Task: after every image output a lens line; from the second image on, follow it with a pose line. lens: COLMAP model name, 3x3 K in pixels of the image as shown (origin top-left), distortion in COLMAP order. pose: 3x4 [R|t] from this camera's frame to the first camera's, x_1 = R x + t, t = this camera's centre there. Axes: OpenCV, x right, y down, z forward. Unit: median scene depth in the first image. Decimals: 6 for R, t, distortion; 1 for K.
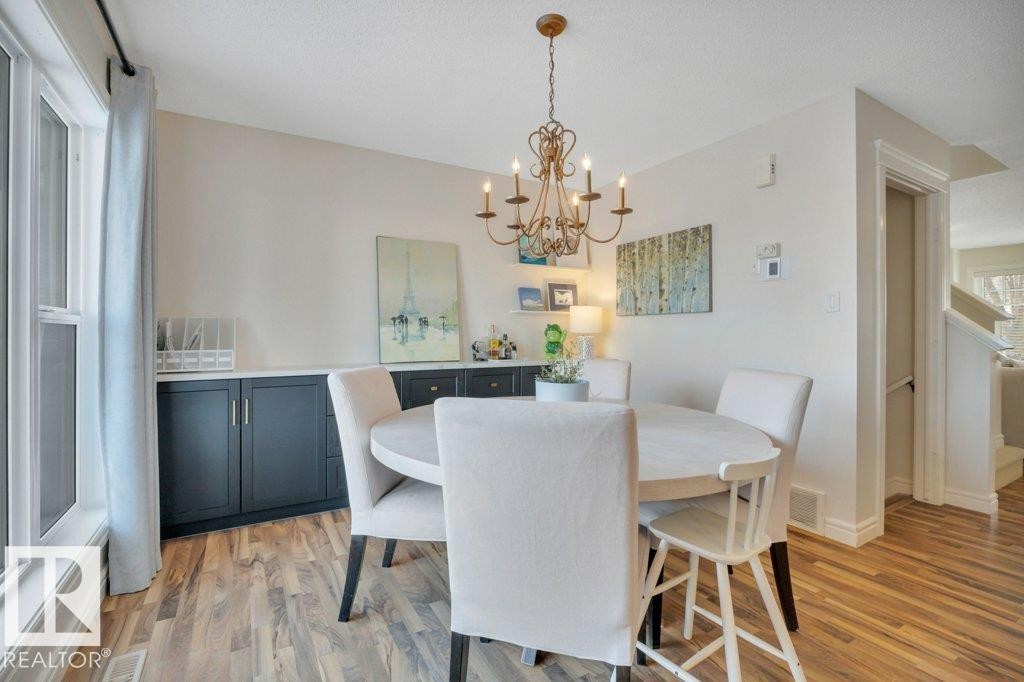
lens RADIAL K [[460.3, 0, 513.9], [0, 460.3, 333.9], [0, 0, 1]] dist [-0.018329, -0.000445]
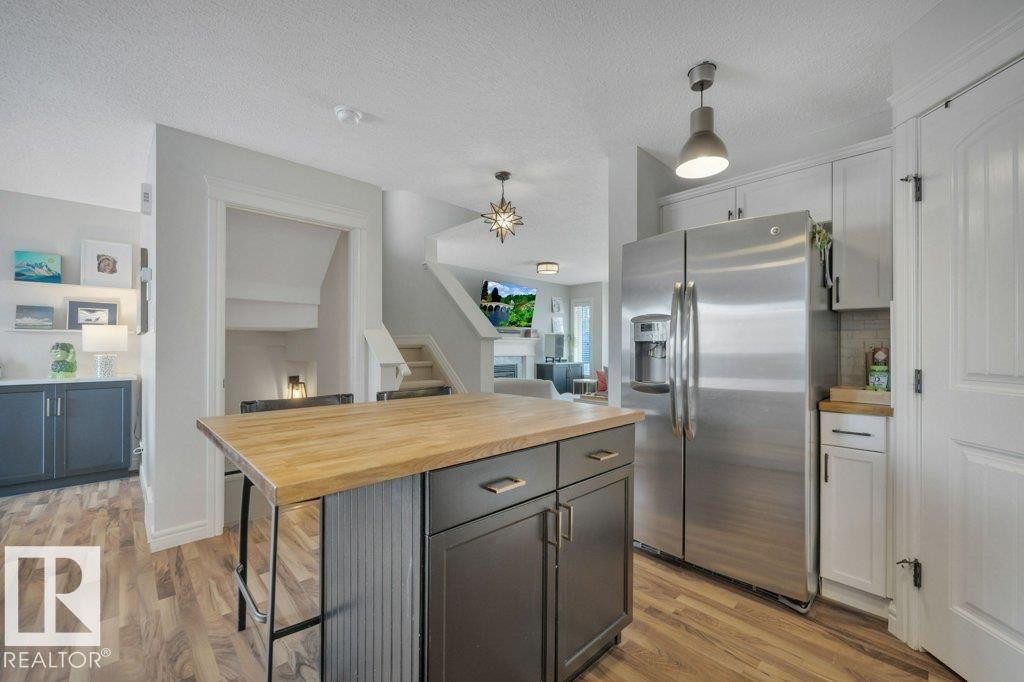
lens RADIAL K [[422.4, 0, 508.4], [0, 422.4, 345.3], [0, 0, 1]] dist [0.001642, 0.000469]
pose [[0.972487, 0.004957, 0.232904, 0.821248], [-0.004950, 0.999988, -0.000615, -0.020260], [-0.232904, -0.000555, 0.972500, -0.118579]]
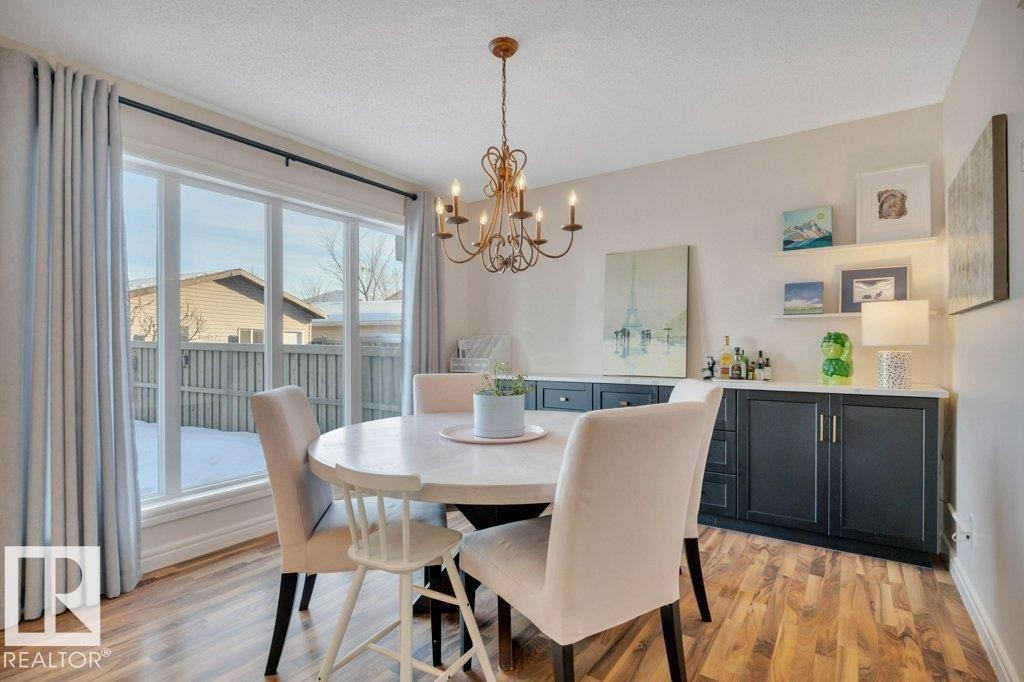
lens RADIAL K [[482.8, 0, 509.1], [0, 482.8, 349.9], [0, 0, 1]] dist [-0.027242, -0.002040]
pose [[0.433760, 0.006997, -0.901001, 0.512377], [0.004944, 0.999936, 0.010146, -0.005323], [0.901015, -0.008855, 0.433698, 0.270079]]
